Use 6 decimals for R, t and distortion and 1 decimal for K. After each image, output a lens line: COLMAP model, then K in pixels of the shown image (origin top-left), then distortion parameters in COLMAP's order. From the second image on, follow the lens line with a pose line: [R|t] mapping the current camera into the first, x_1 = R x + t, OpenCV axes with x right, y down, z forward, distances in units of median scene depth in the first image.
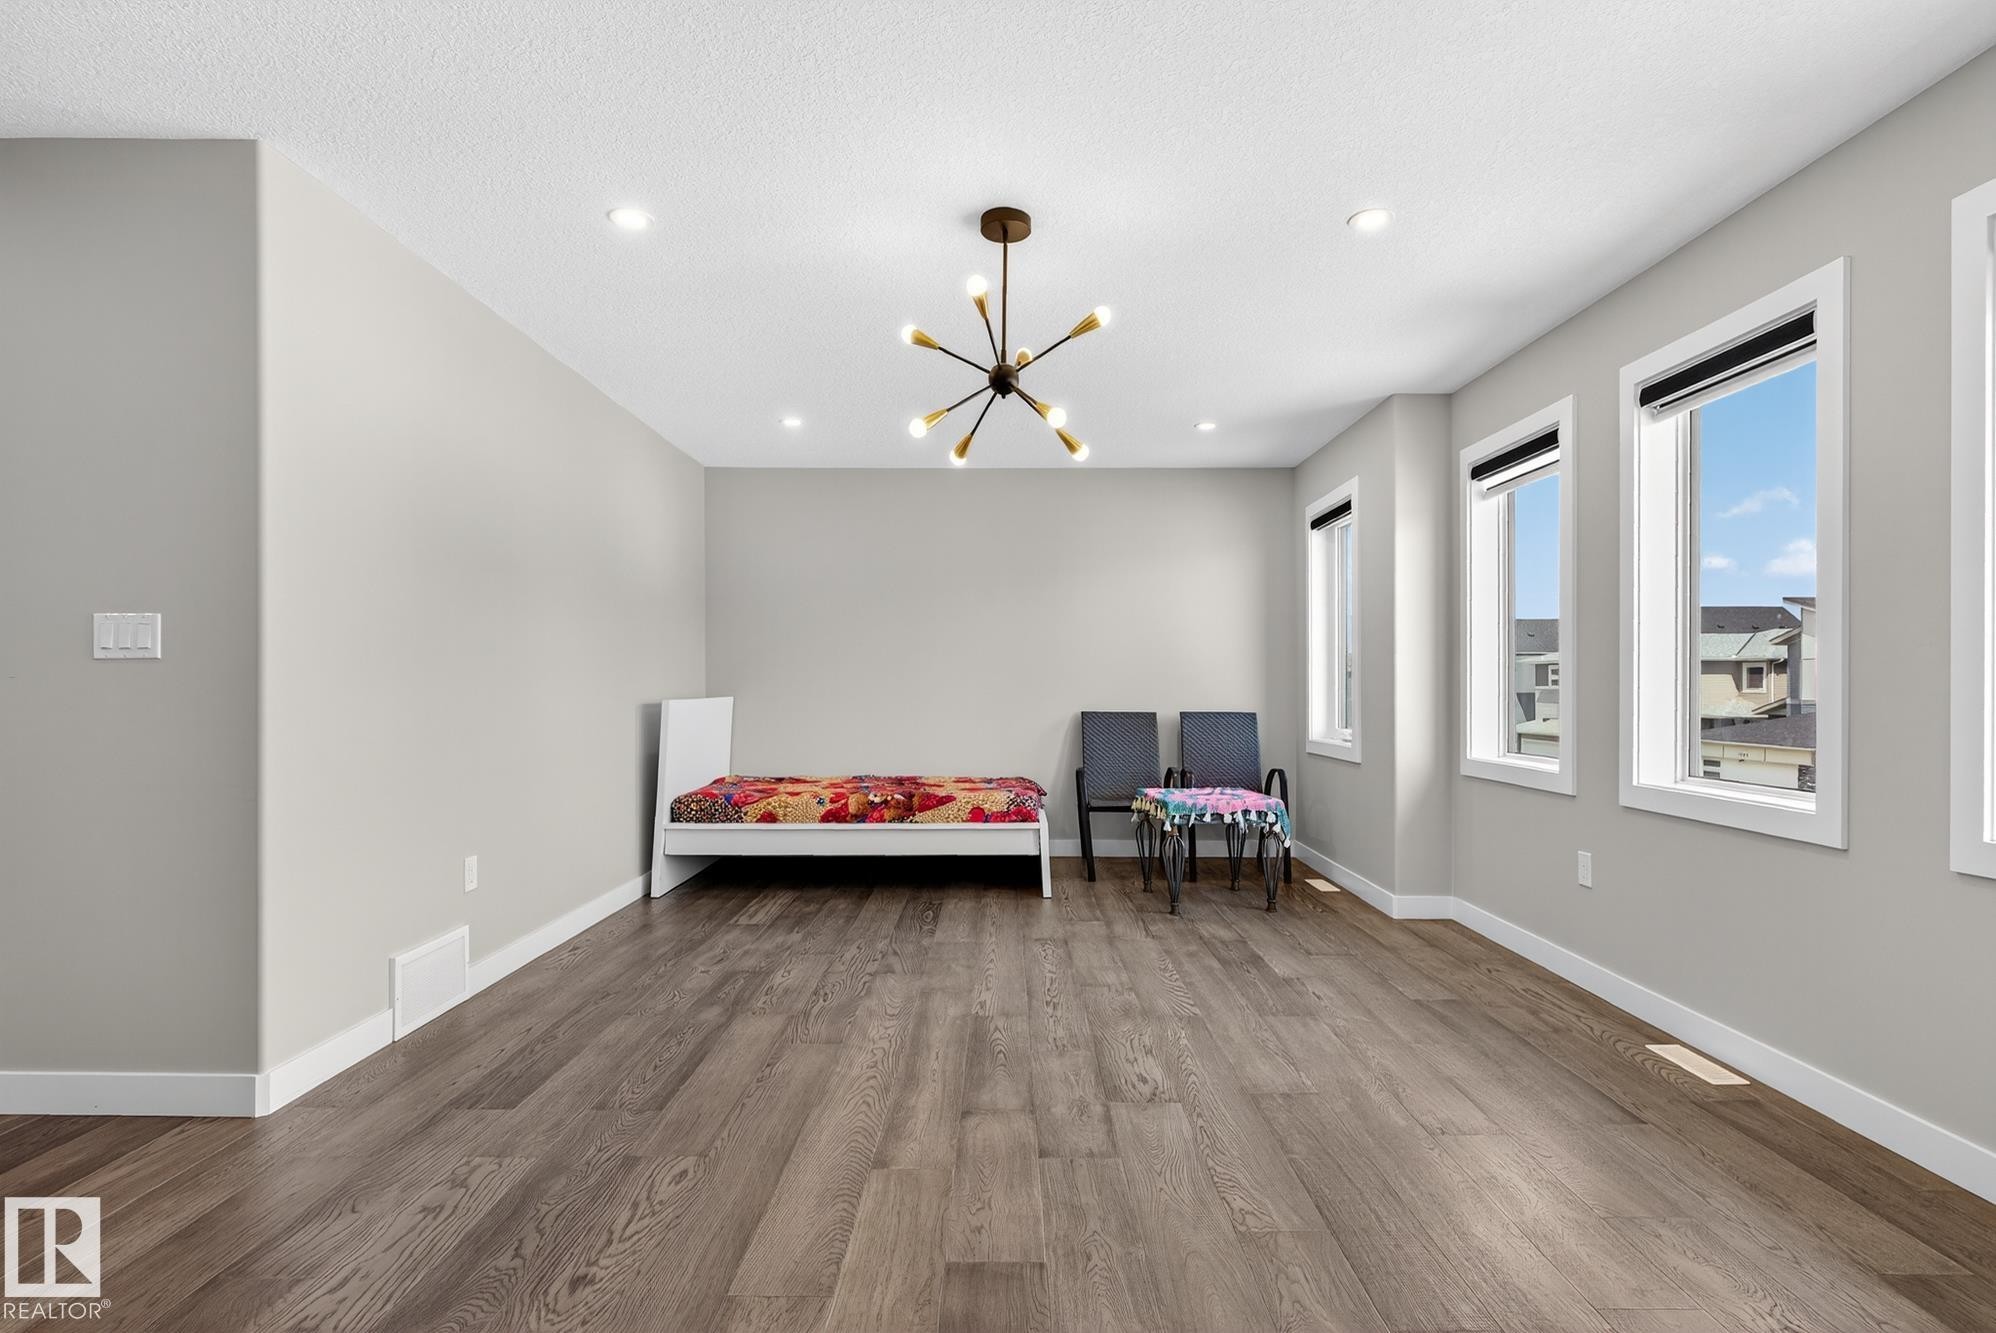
lens RADIAL K [[961.6, 0, 998.0], [0, 961.6, 666.5], [0, 0, 1]] dist [-0.000299, -0.000240]
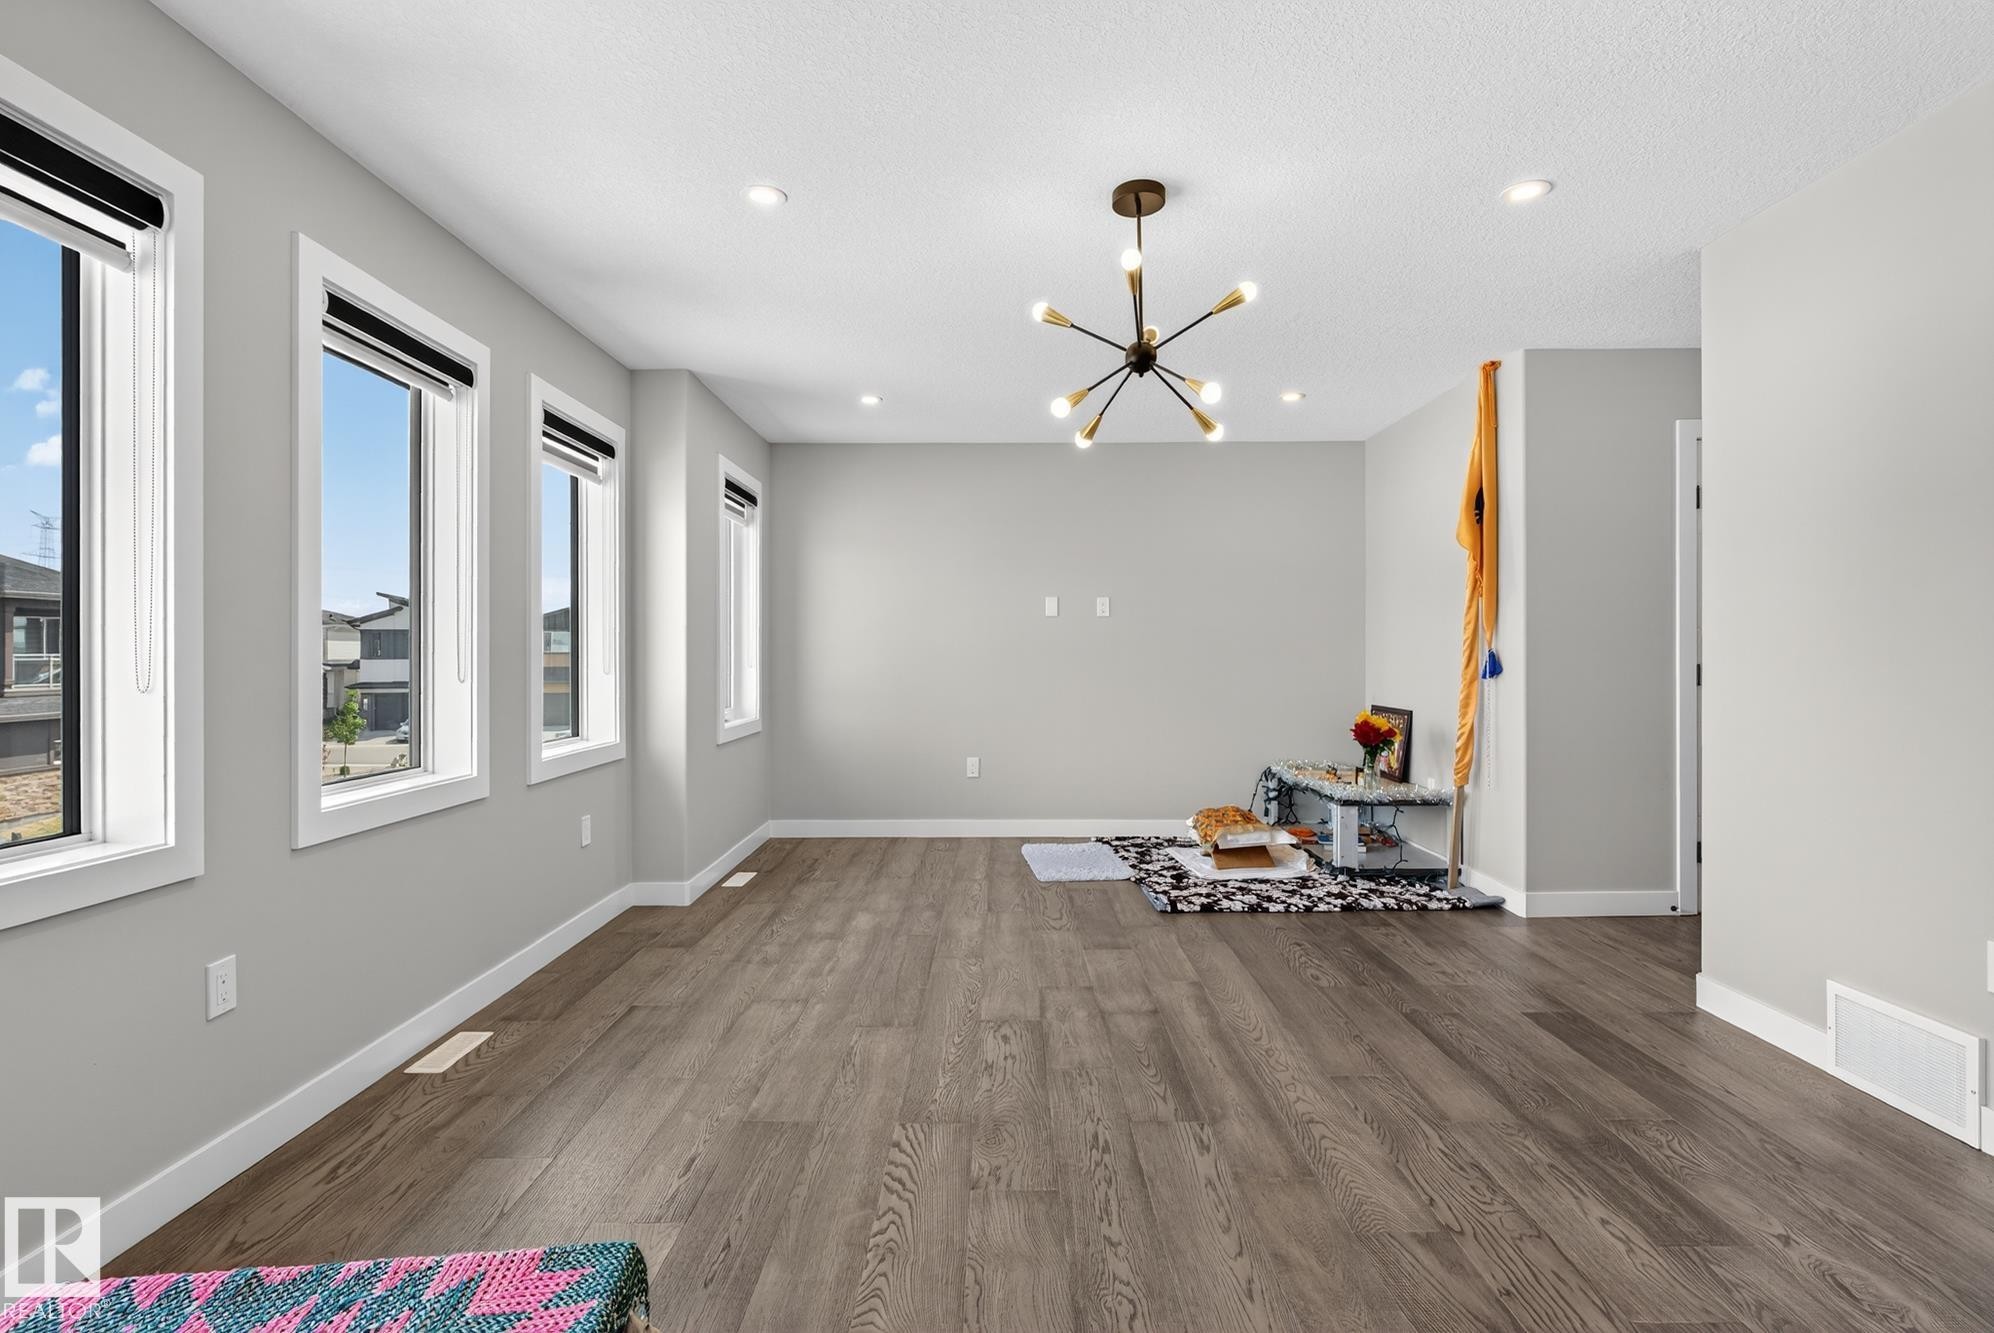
lens RADIAL K [[960.6, 0, 997.0], [0, 960.6, 666.5], [0, 0, 1]] dist [-0.000299, -0.000240]
pose [[-0.999998, 0.001015, -0.001893, 0.151623], [0.001027, 0.999981, -0.006006, 0.016967], [0.001887, -0.006008, -0.999980, 1.953438]]
